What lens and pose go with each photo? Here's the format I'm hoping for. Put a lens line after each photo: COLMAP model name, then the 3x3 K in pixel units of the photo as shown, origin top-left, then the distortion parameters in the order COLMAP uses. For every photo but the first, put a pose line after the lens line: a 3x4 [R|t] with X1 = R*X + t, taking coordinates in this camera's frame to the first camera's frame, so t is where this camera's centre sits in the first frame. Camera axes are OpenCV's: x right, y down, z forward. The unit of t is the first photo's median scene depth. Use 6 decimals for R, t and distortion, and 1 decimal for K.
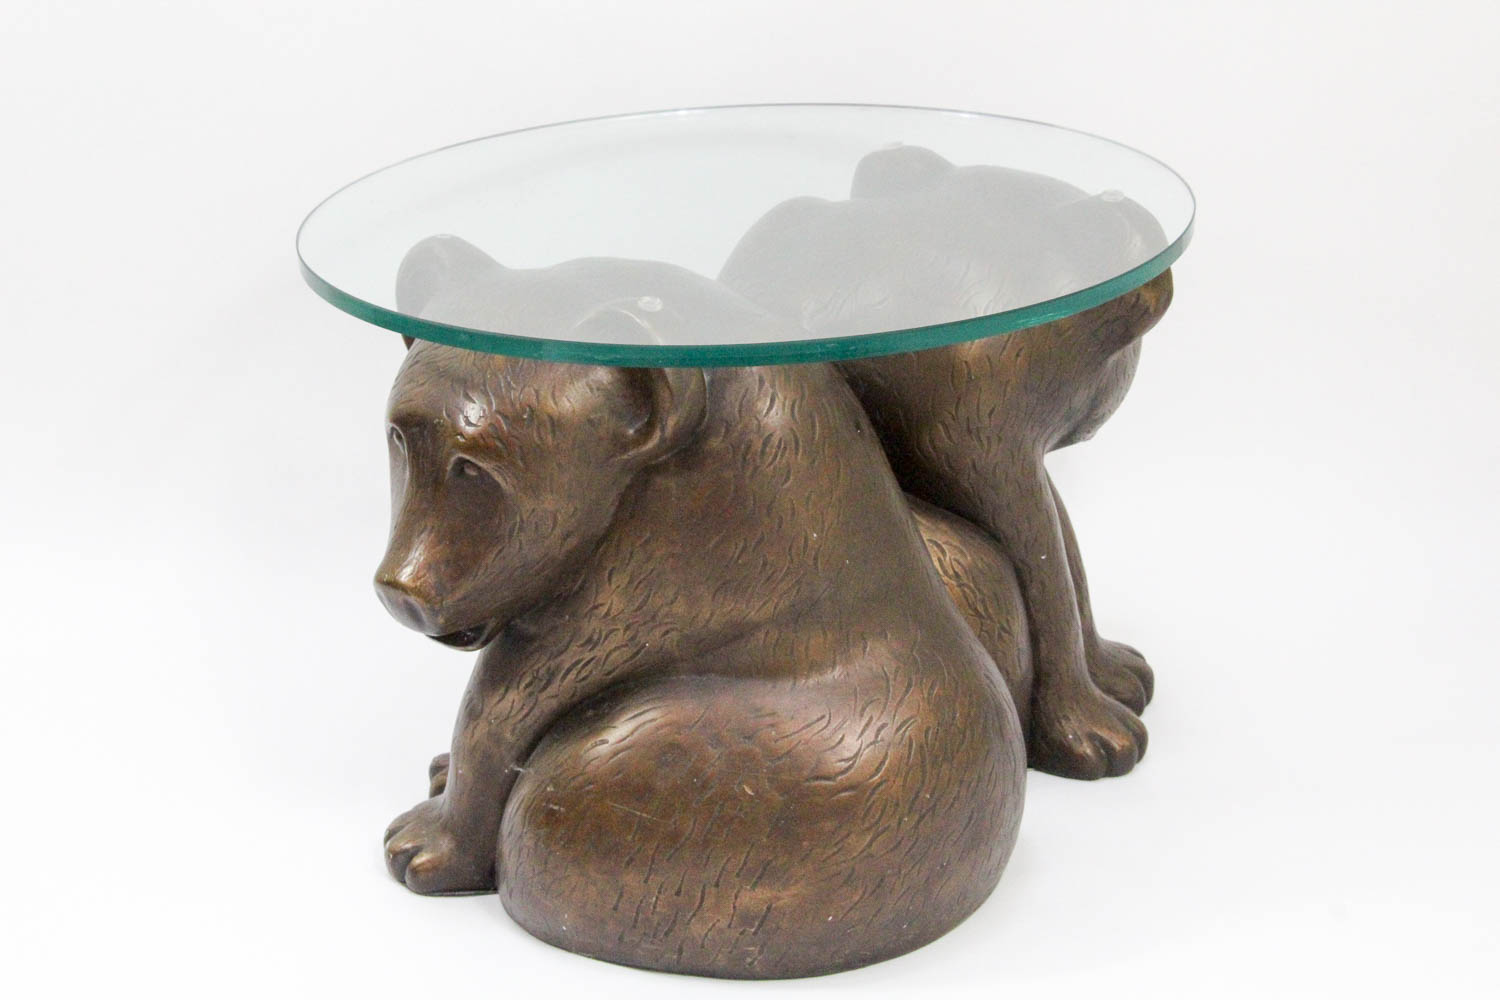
lens RADIAL K [[2553.8, 0, 771.7], [0, 2553.8, 511.2], [0, 0, 1]] dist [0.057265, 0.000000]
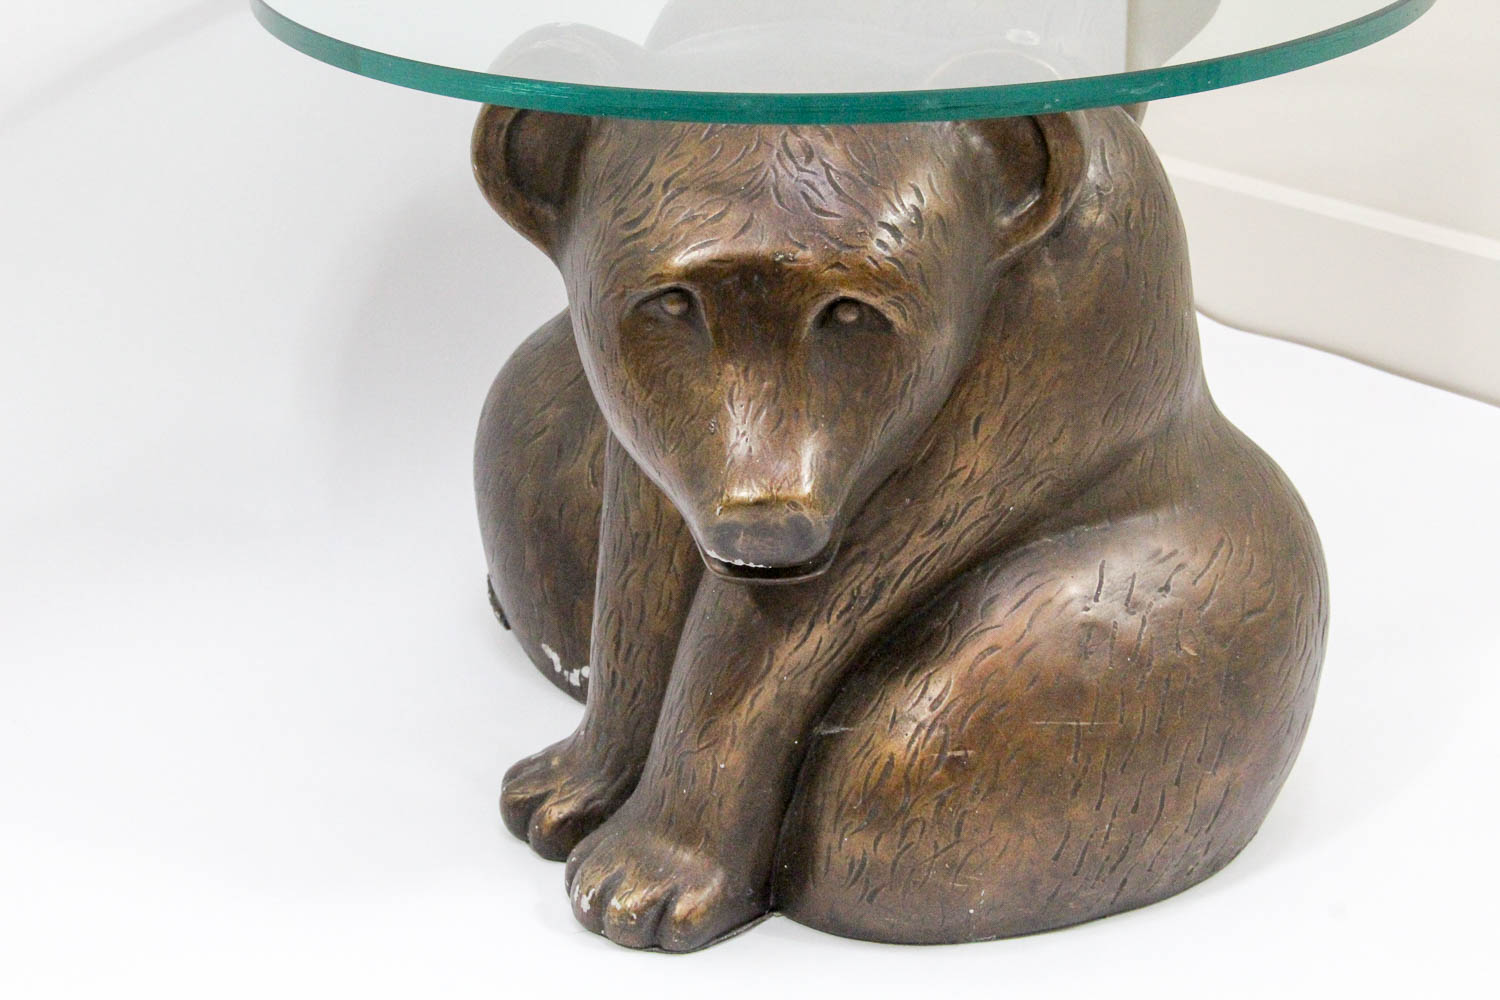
lens RADIAL K [[2553.8, 0, 749.8], [0, 2553.8, 503.7], [0, 0, 1]] dist [0.057265, 0.000000]
pose [[0.790044, -0.233671, 0.566771, -0.533868], [0.226894, 0.970310, 0.083767, -0.029512], [-0.569517, 0.062418, 0.819606, 0.425330]]
